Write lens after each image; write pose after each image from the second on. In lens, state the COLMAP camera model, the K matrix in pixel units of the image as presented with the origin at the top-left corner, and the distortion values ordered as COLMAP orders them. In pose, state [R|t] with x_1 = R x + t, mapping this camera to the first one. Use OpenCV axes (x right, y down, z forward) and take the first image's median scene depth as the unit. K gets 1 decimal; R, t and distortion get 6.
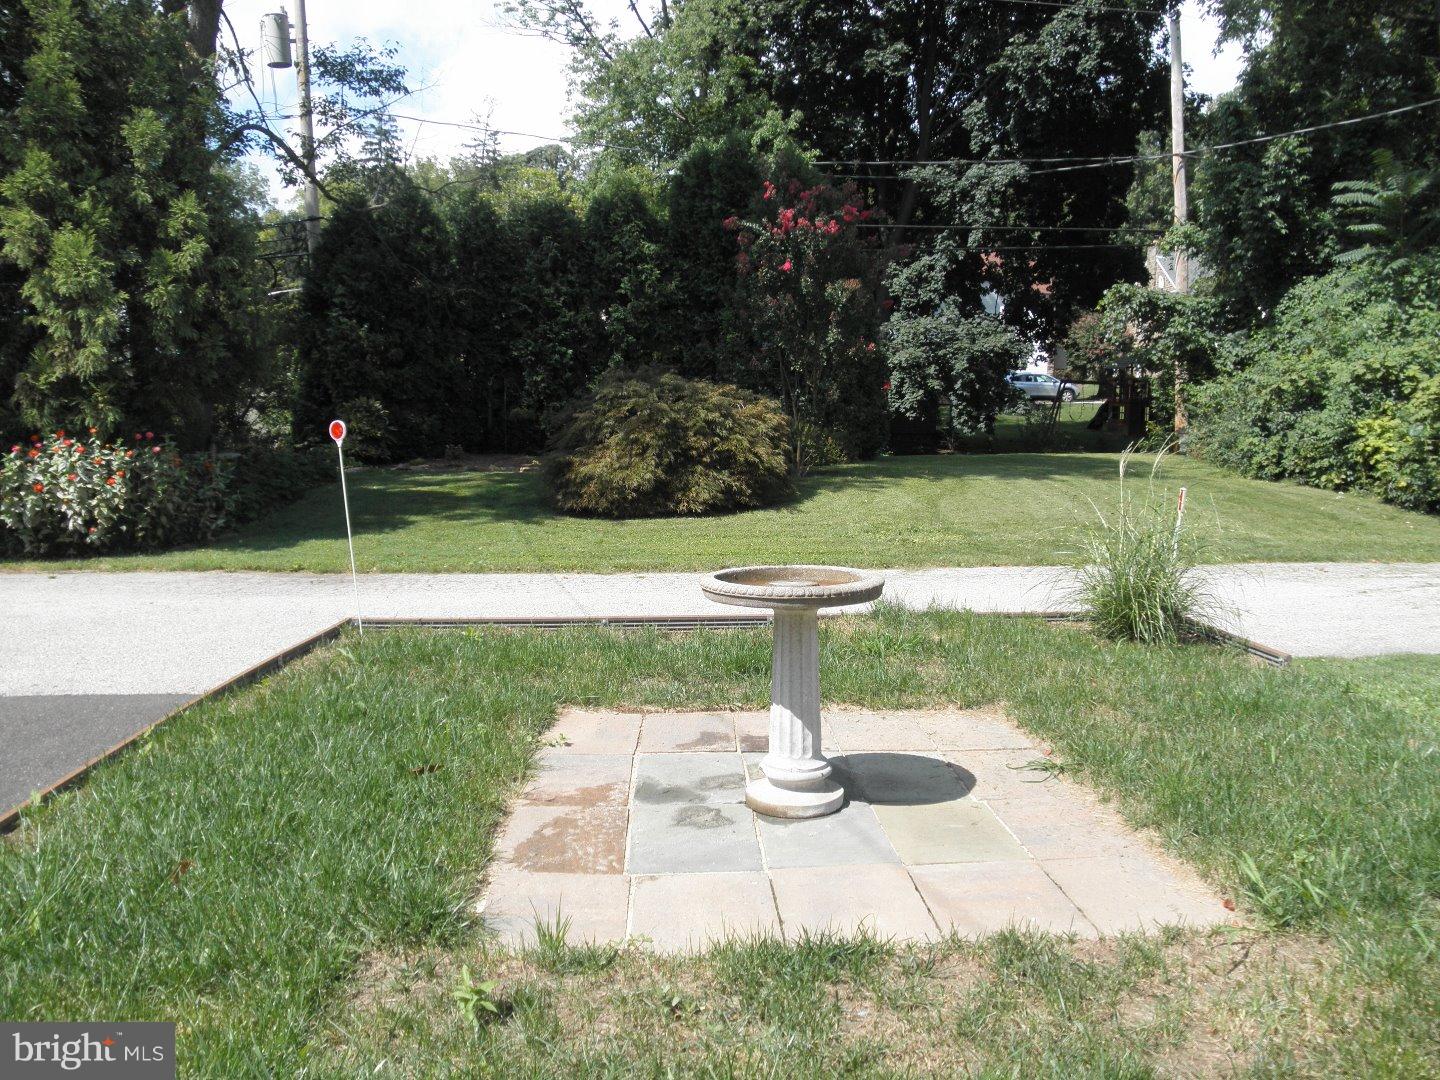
lens RADIAL K [[1180.5, 0, 709.5], [0, 1180.5, 528.8], [0, 0, 1]] dist [-0.094195, 0.056595]
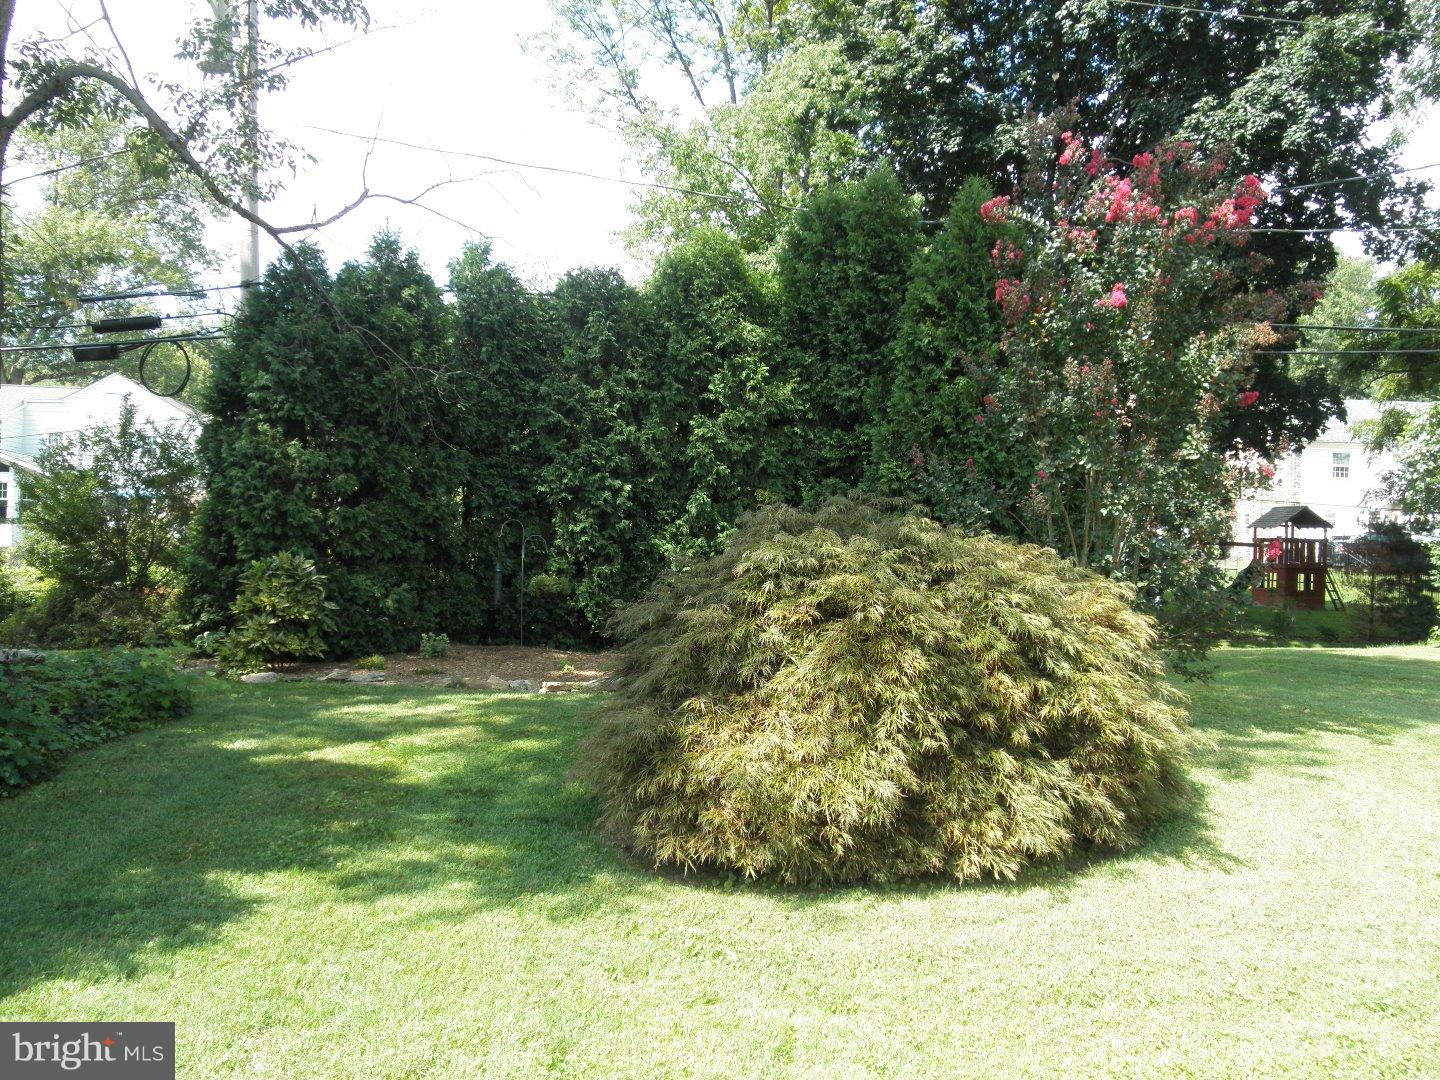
lens RADIAL K [[1180.5, 0, 723.2], [0, 1180.5, 552.5], [0, 0, 1]] dist [-0.094195, 0.056595]
pose [[0.999789, 0.016749, -0.011850, -0.061116], [-0.017979, 0.993467, -0.112693, -0.046360], [0.009885, 0.112882, 0.993559, 0.385977]]
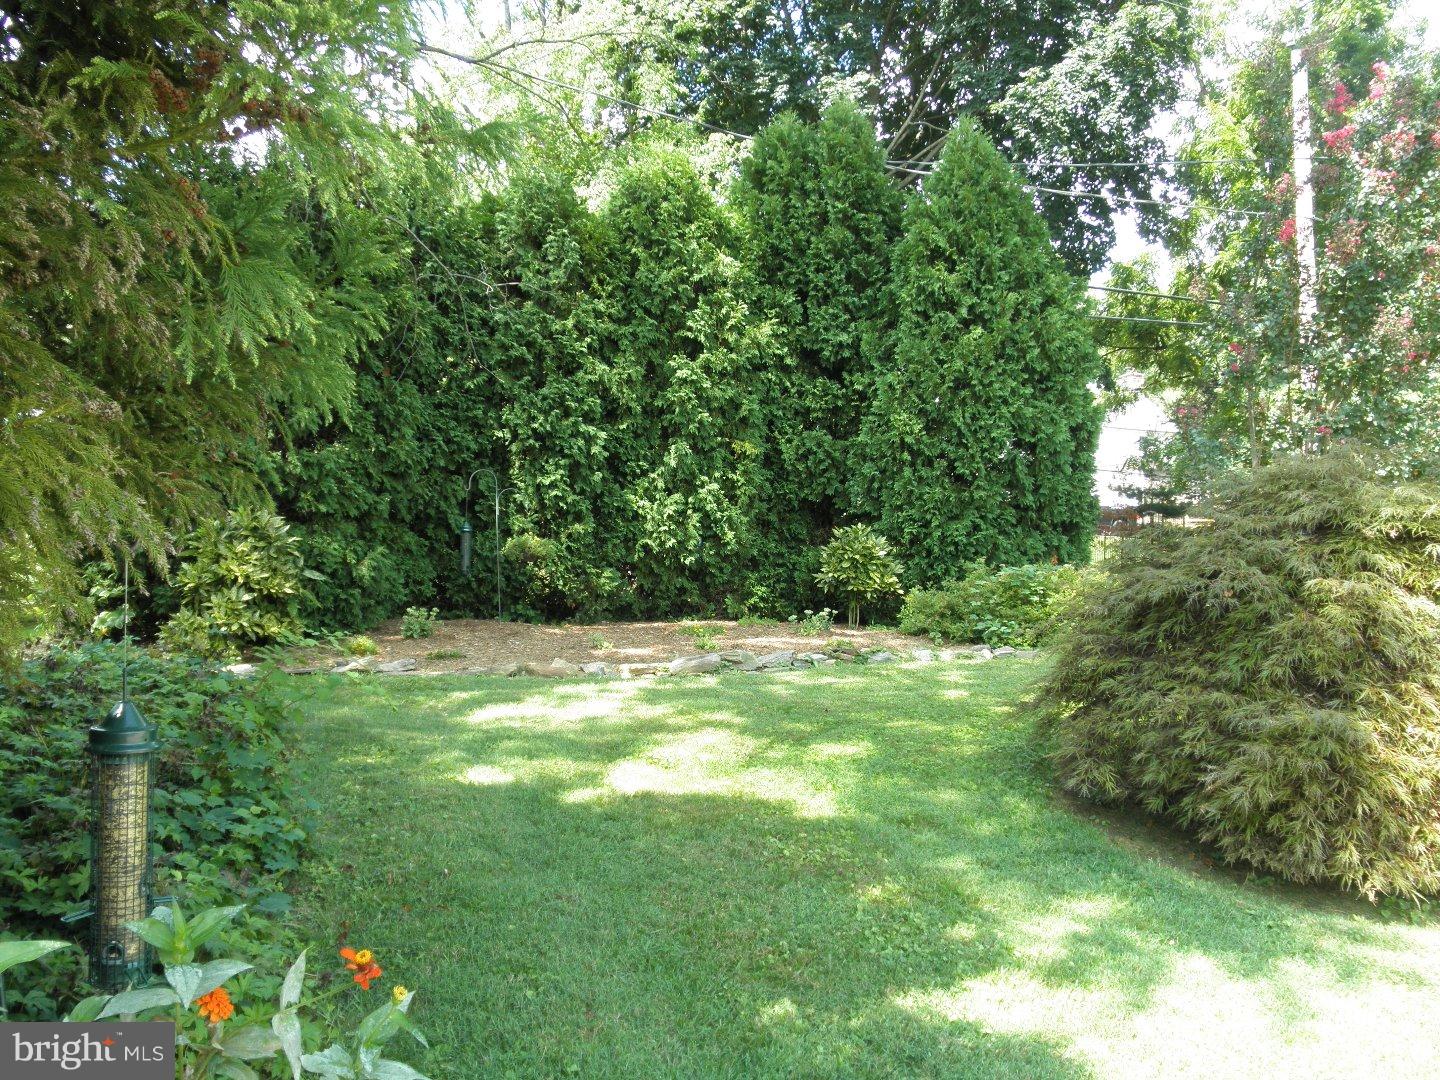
lens RADIAL K [[1180.5, 0, 722.0], [0, 1180.5, 544.5], [0, 0, 1]] dist [-0.094195, 0.056595]
pose [[0.959010, 0.013974, 0.283026, -0.230822], [0.010912, 0.996222, -0.086160, -0.052830], [-0.283161, 0.085717, 0.955234, 0.478735]]
